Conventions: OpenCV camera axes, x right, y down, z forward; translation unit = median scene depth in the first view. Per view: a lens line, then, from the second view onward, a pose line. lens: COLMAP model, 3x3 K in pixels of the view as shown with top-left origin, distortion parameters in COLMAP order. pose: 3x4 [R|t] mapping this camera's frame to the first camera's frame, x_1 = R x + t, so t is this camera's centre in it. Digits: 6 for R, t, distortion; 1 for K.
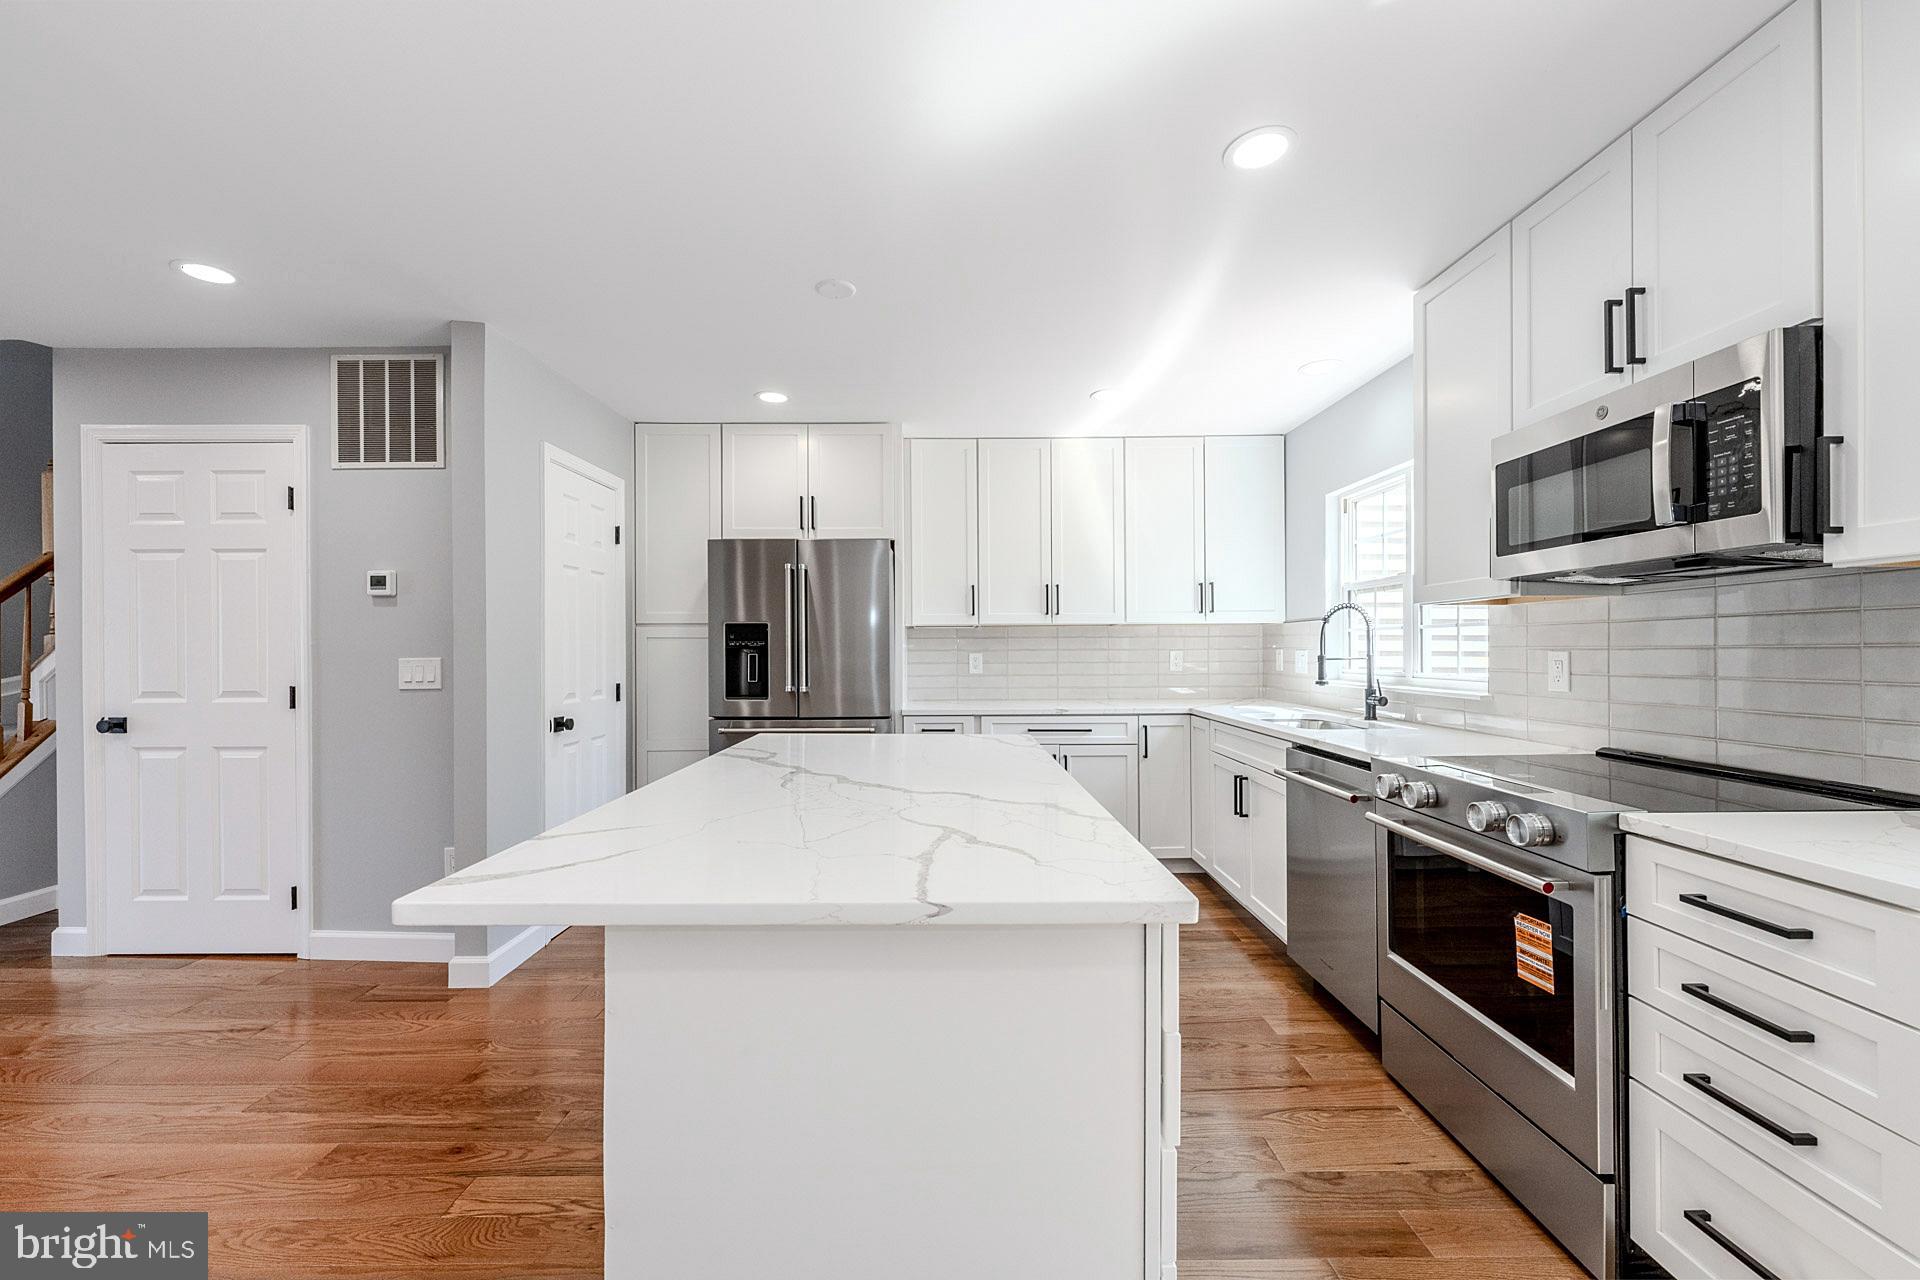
lens RADIAL K [[765.0, 0, 956.6], [0, 765.0, 649.1], [0, 0, 1]] dist [-0.003145, 0.000228]
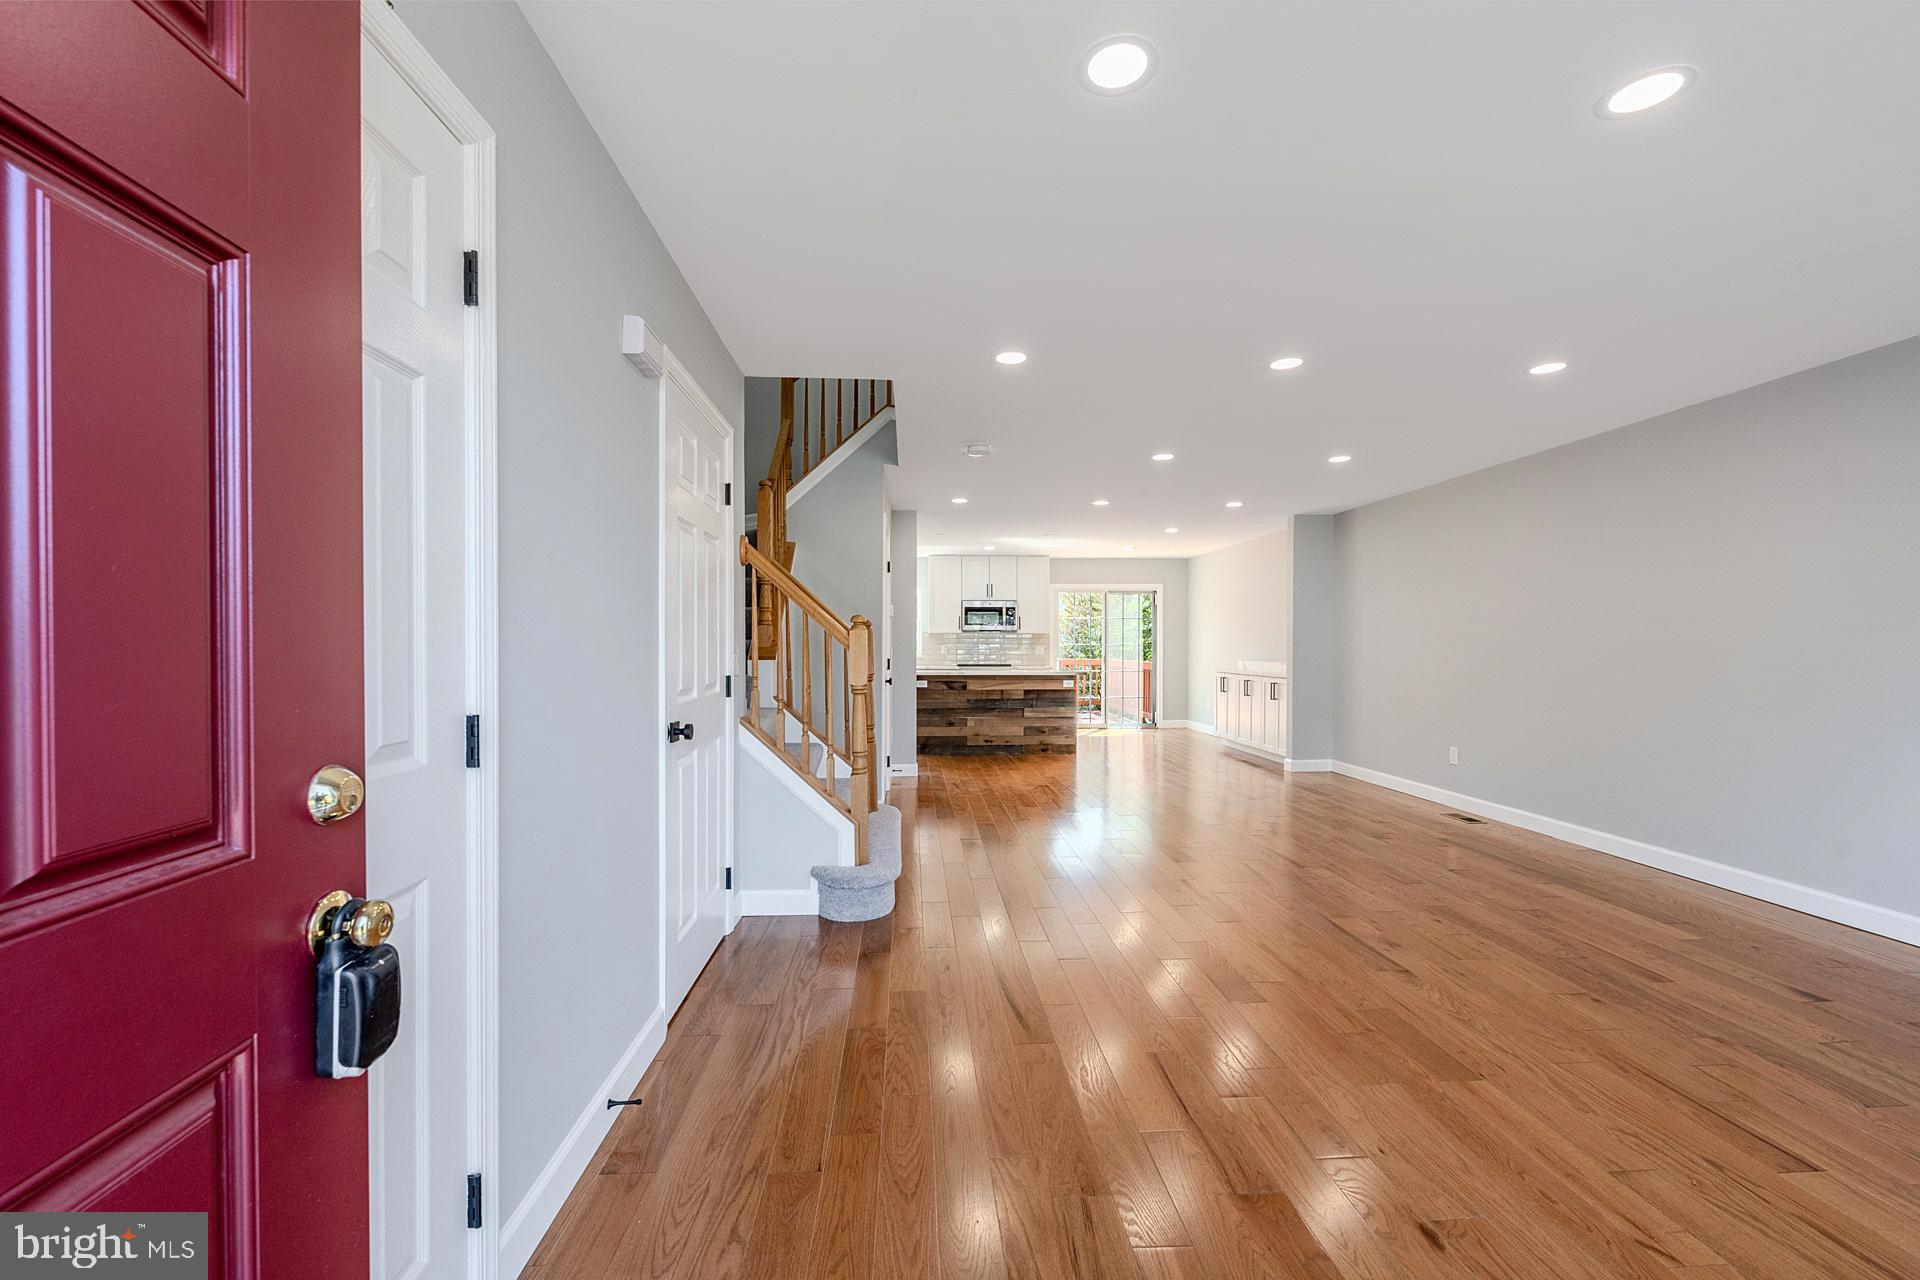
lens RADIAL K [[765.0, 0, 952.6], [0, 765.0, 647.7], [0, 0, 1]] dist [-0.003145, 0.000228]
pose [[-0.052929, -0.001121, 0.998598, -3.193400], [-0.002196, 0.999997, 0.001006, 0.014901], [-0.998596, -0.002140, -0.052932, 1.013618]]
